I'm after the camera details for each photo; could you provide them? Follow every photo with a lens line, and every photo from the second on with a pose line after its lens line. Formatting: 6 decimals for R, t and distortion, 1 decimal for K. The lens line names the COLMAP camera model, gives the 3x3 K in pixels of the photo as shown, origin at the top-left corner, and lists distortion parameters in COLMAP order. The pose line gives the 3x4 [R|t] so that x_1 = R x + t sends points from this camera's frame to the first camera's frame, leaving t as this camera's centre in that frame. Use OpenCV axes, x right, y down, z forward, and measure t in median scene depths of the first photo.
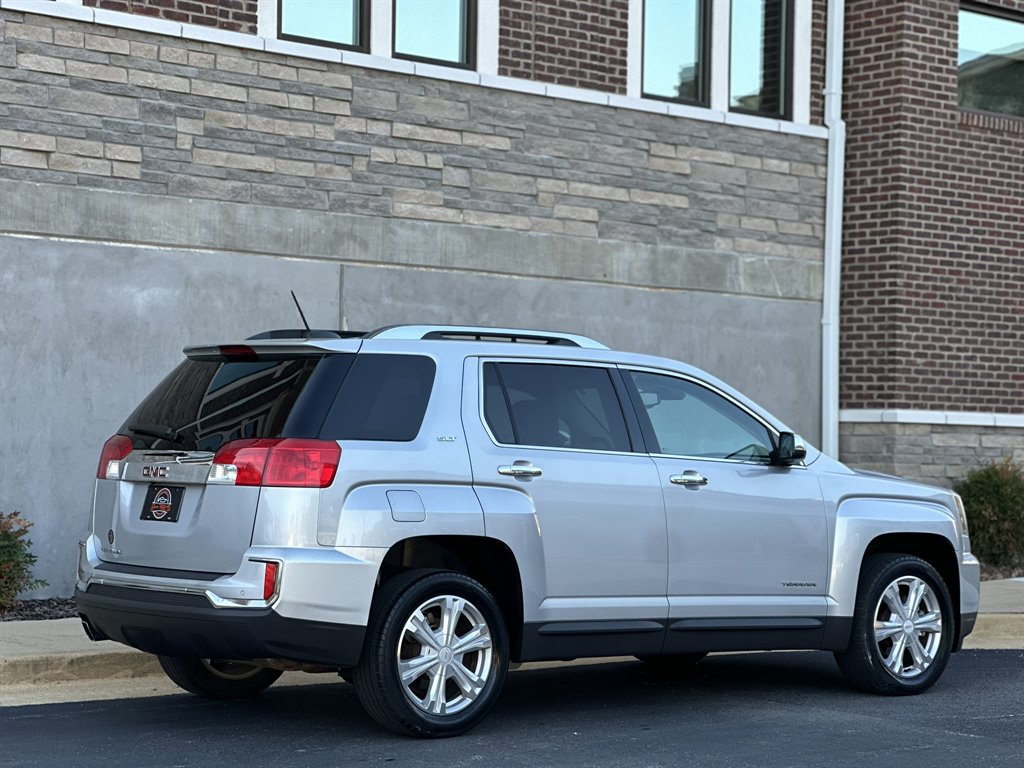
lens RADIAL K [[2302.4, 0, 510.9], [0, 2302.4, 384.0], [0, 0, 1]] dist [-0.144256, 5.541921]
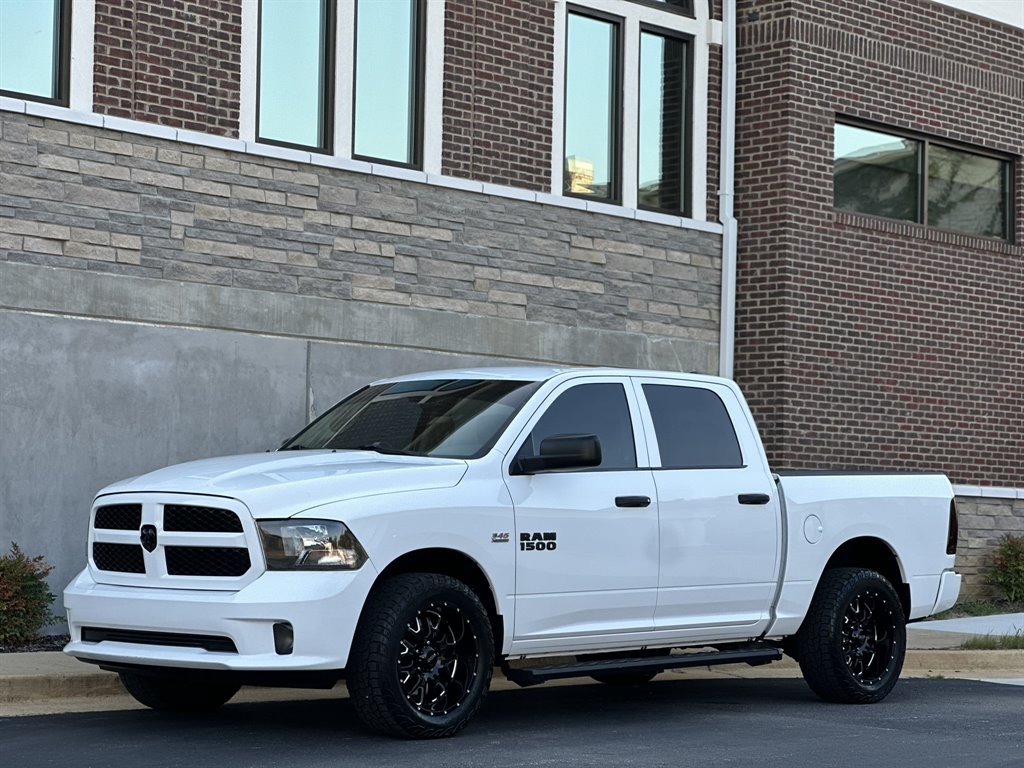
lens RADIAL K [[2314.6, 0, 509.1], [0, 2314.6, 389.6], [0, 0, 1]] dist [-0.268861, 7.621288]
pose [[0.997165, 0.005888, 0.075019, -0.056711], [-0.003275, 0.999385, -0.034902, 0.010256], [-0.075178, 0.034557, 0.996571, -0.126279]]
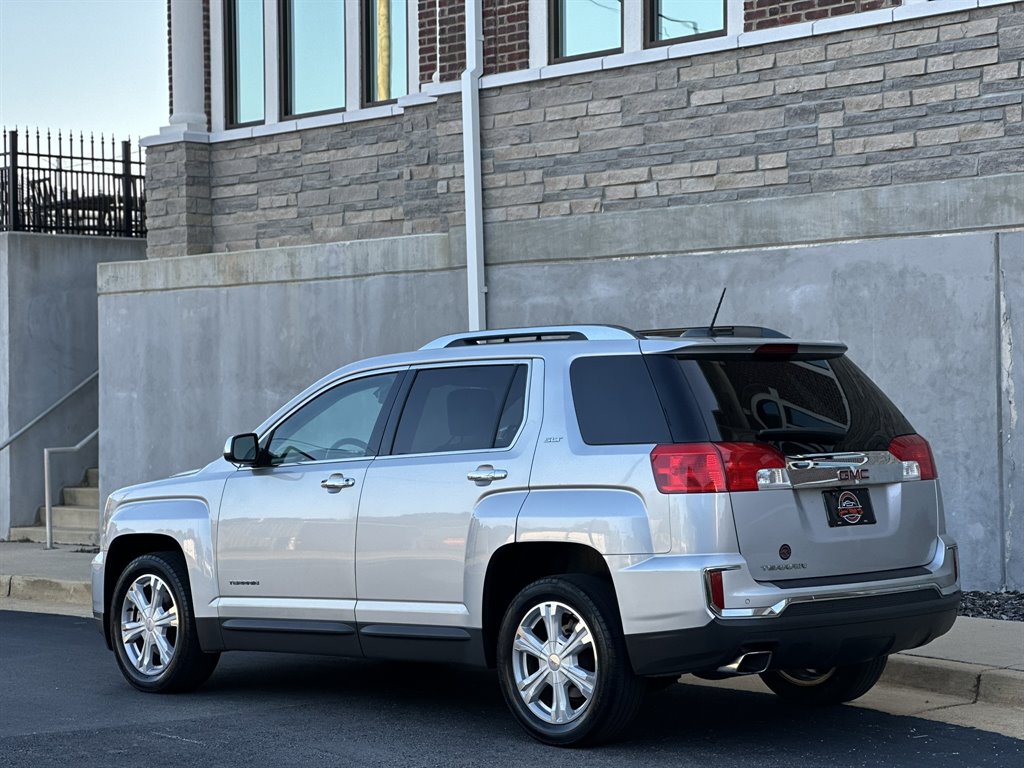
lens RADIAL K [[2279.1, 0, 512.9], [0, 2279.1, 381.9], [0, 0, 1]] dist [-0.147143, 5.533330]
pose [[0.034949, -0.024565, -0.999087, 0.754600], [0.039392, 0.998955, -0.023183, 0.017662], [0.998612, -0.038546, 0.035880, 0.732406]]
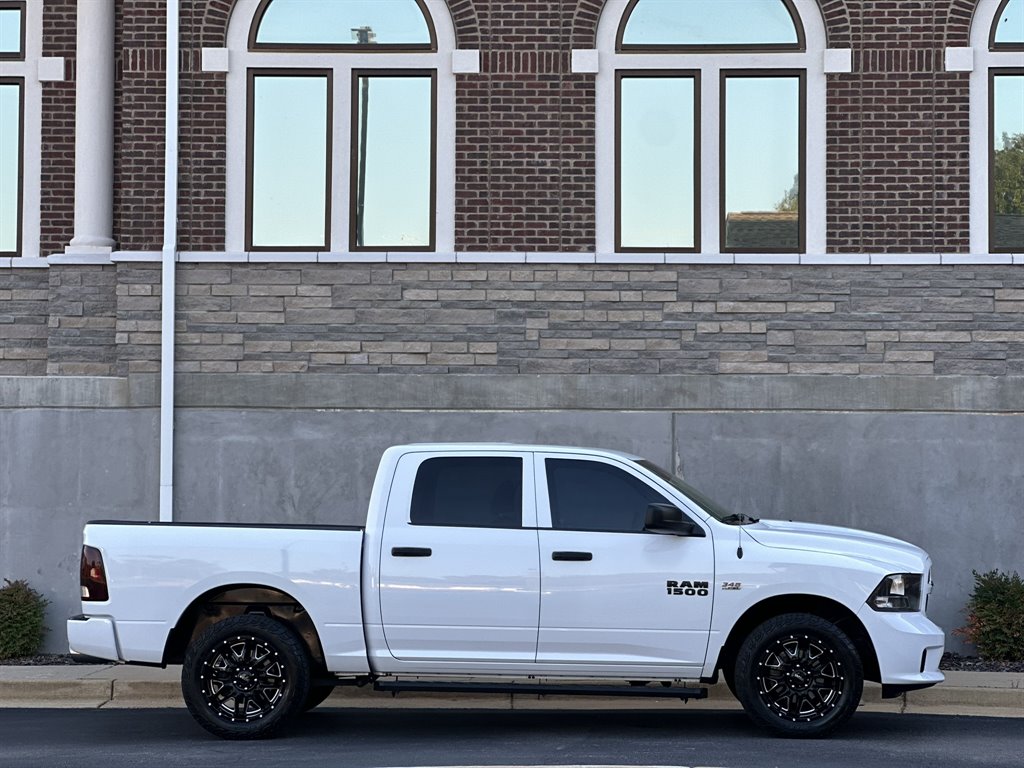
lens RADIAL K [[2315.2, 0, 509.2], [0, 2315.2, 394.7], [0, 0, 1]] dist [-0.254427, 7.693758]
pose [[0.738272, -0.052867, -0.672428, 0.714326], [0.026824, 0.998436, -0.049046, 0.000940], [0.673969, 0.018172, 0.738536, -0.053594]]
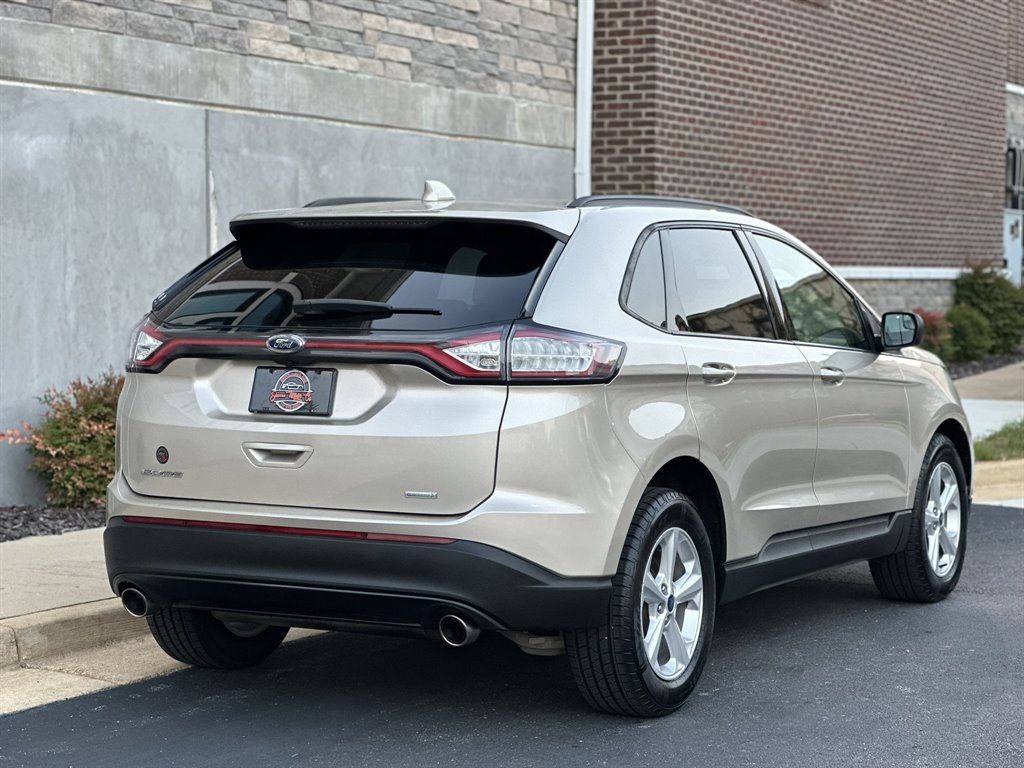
lens RADIAL K [[2285.8, 0, 527.7], [0, 2285.8, 381.0], [0, 0, 1]] dist [0.271685, -0.179289]
pose [[0.928975, -0.033948, 0.368583, -0.267655], [0.006921, 0.997204, 0.074402, -0.012733], [-0.370079, -0.066566, 0.926613, 0.134048]]
